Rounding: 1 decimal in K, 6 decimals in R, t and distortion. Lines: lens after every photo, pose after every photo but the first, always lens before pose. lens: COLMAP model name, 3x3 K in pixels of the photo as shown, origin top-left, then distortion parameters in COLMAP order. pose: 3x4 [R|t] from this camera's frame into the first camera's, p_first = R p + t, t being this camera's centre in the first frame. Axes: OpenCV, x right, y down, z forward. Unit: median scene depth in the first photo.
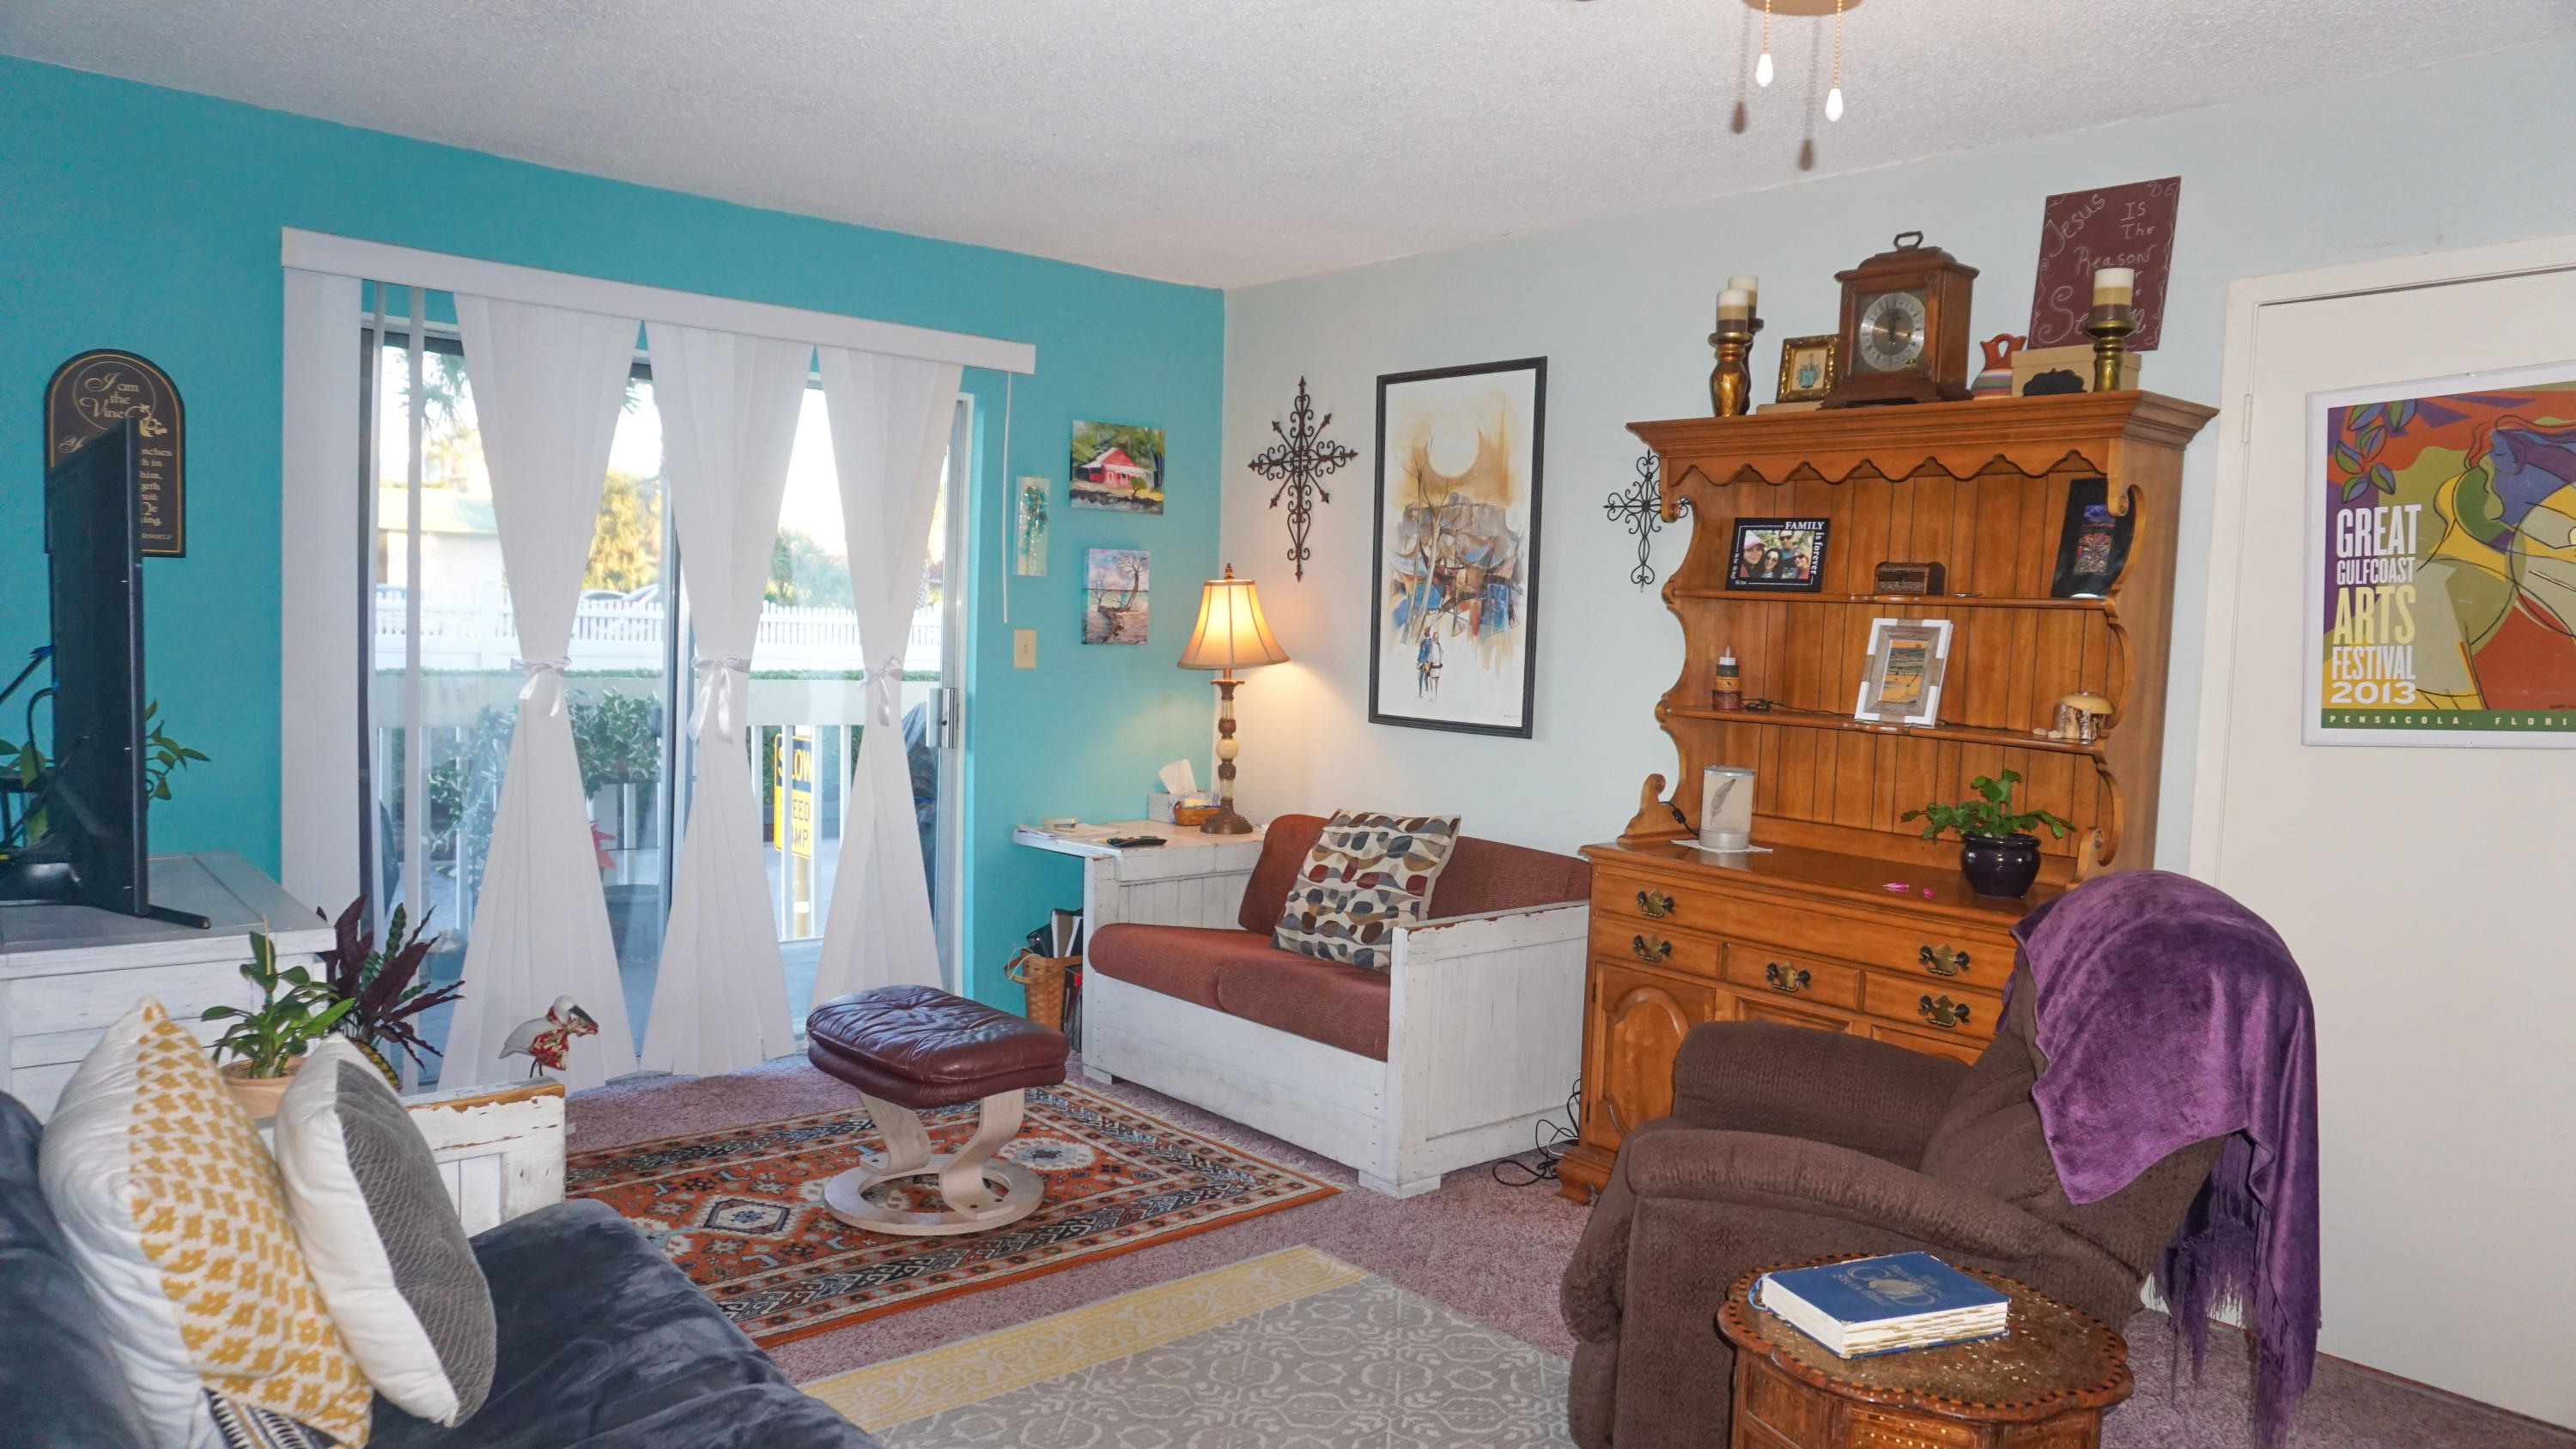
lens RADIAL K [[1704.5, 0, 1288.0], [0, 1704.5, 724.5], [0, 0, 1]] dist [-0.065712, 0.066753]
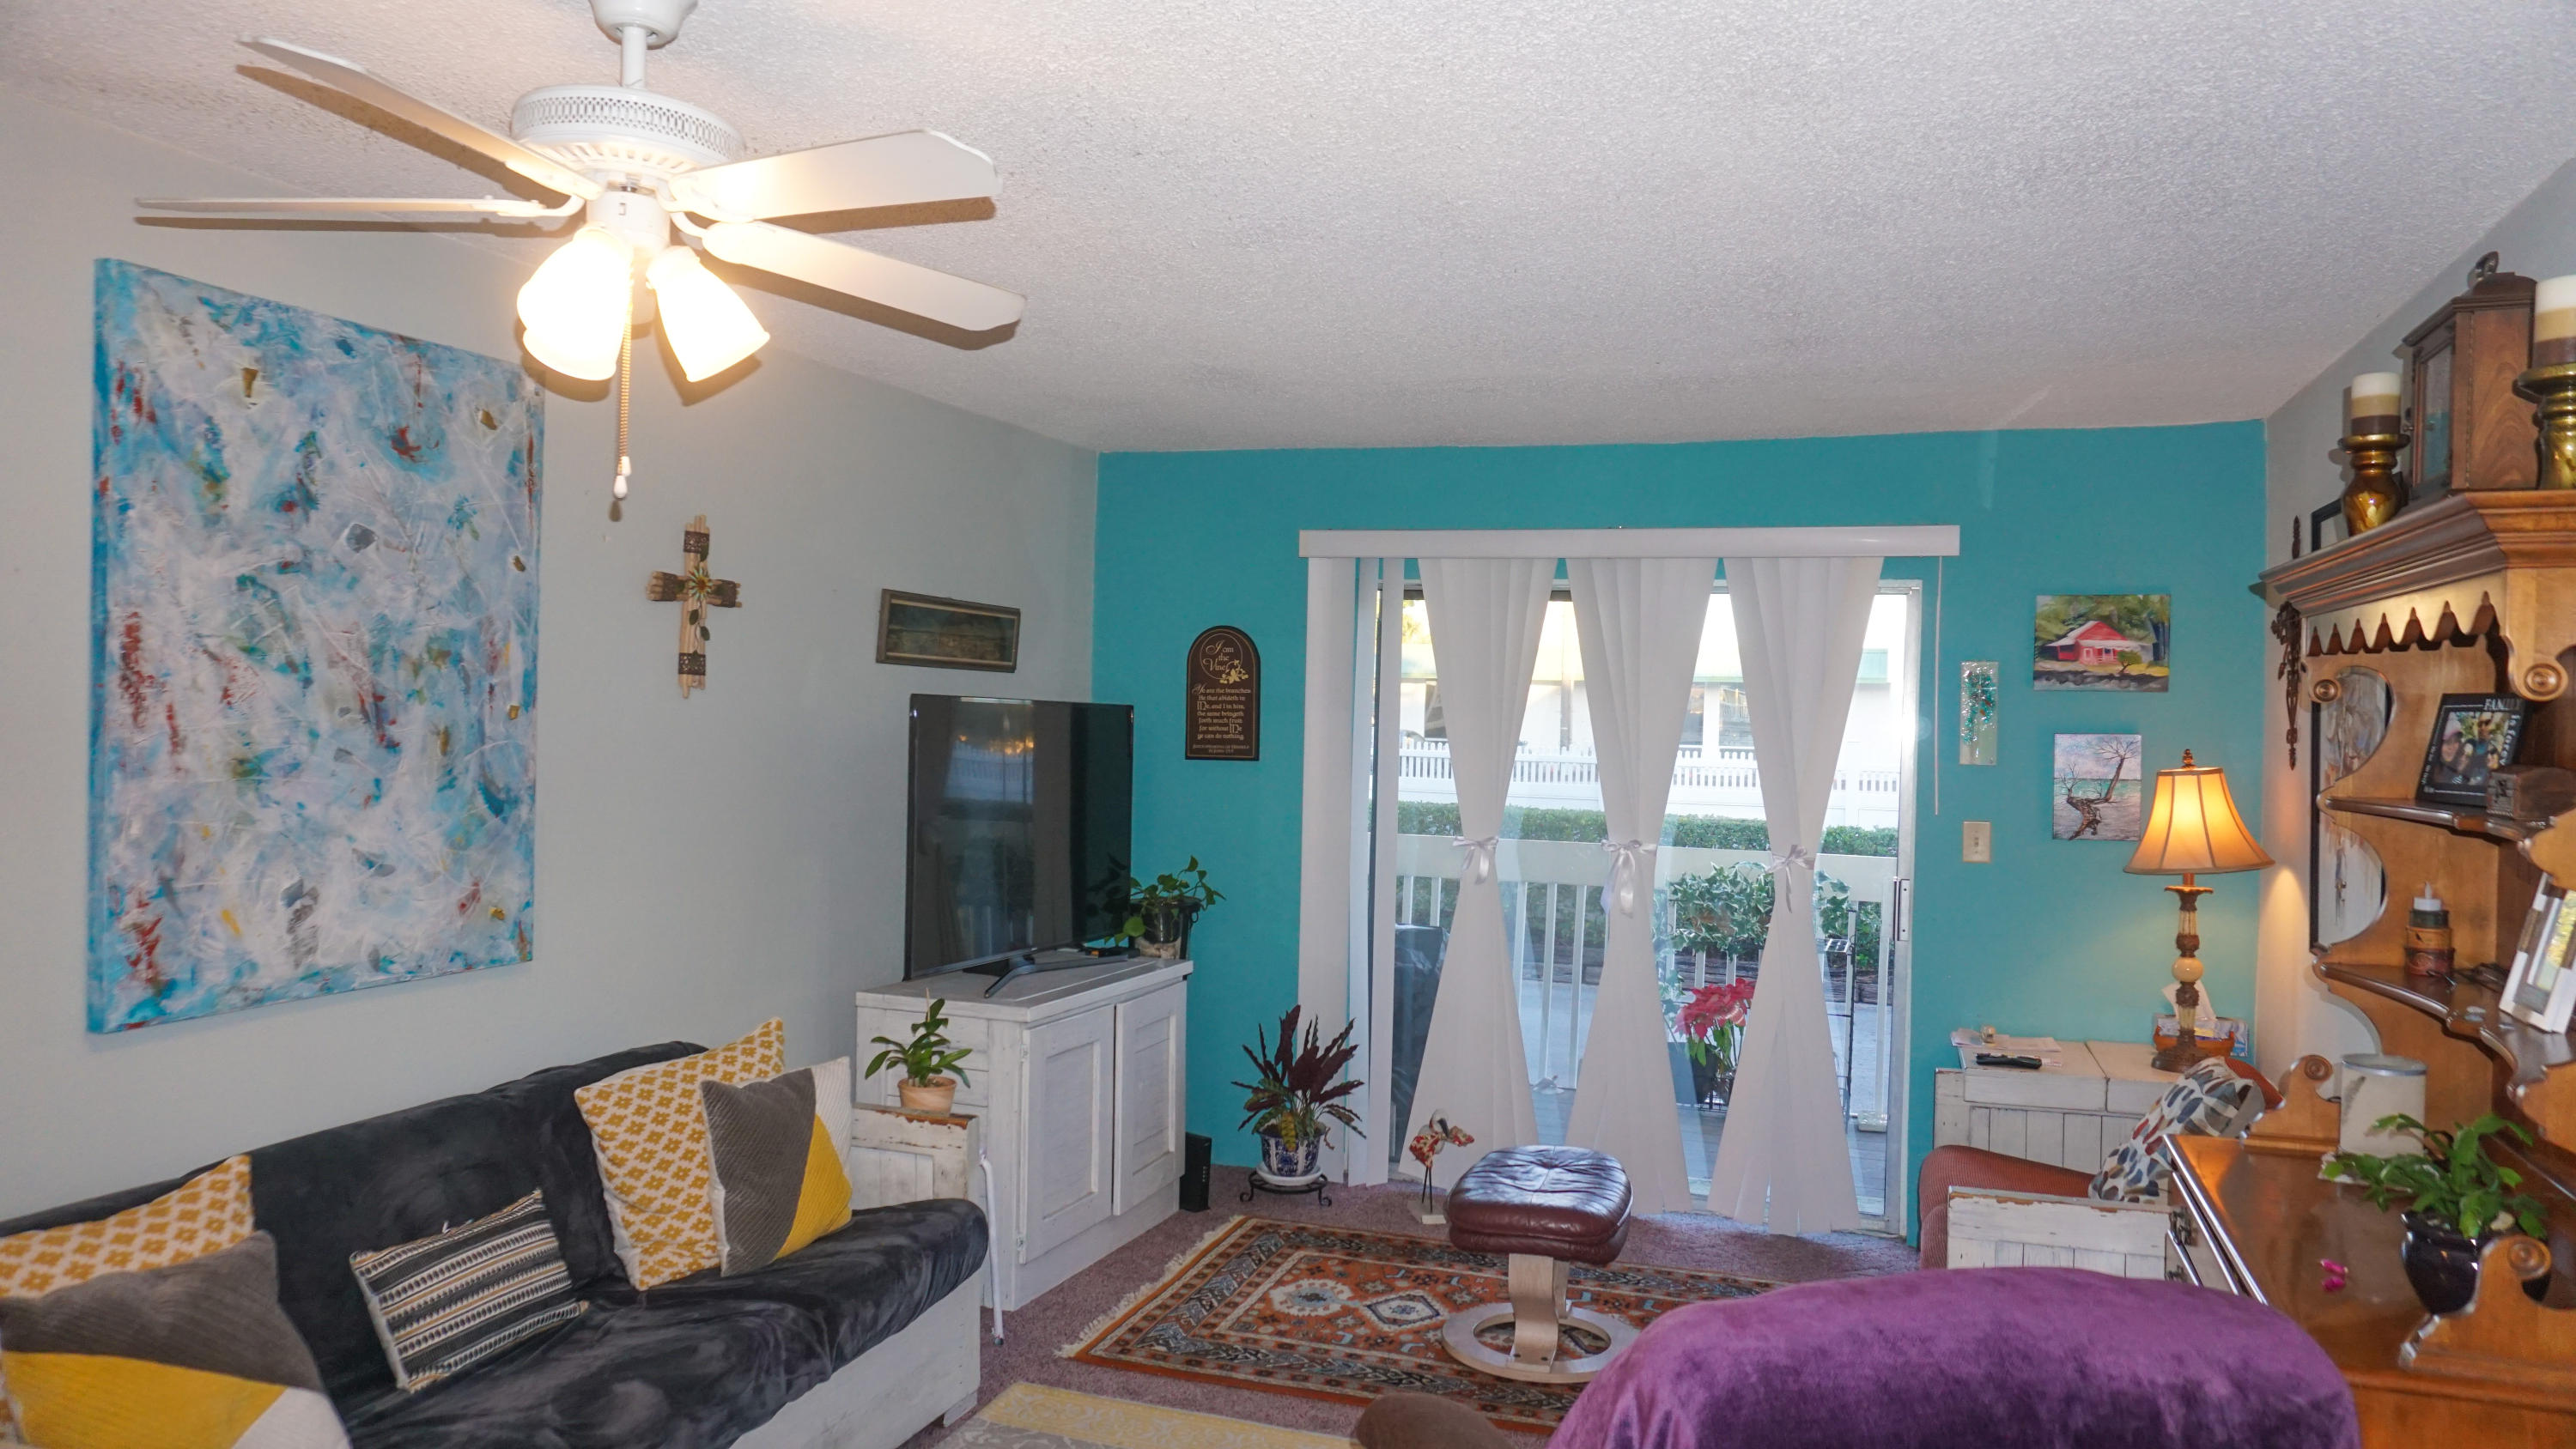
lens RADIAL K [[1704.5, 0, 1288.0], [0, 1704.5, 724.5], [0, 0, 1]] dist [-0.065712, 0.066753]
pose [[0.496787, -0.021045, -0.867617, 0.485210], [-0.057699, 0.996693, -0.057214, -0.035086], [0.865952, 0.078484, 0.493930, 0.210425]]
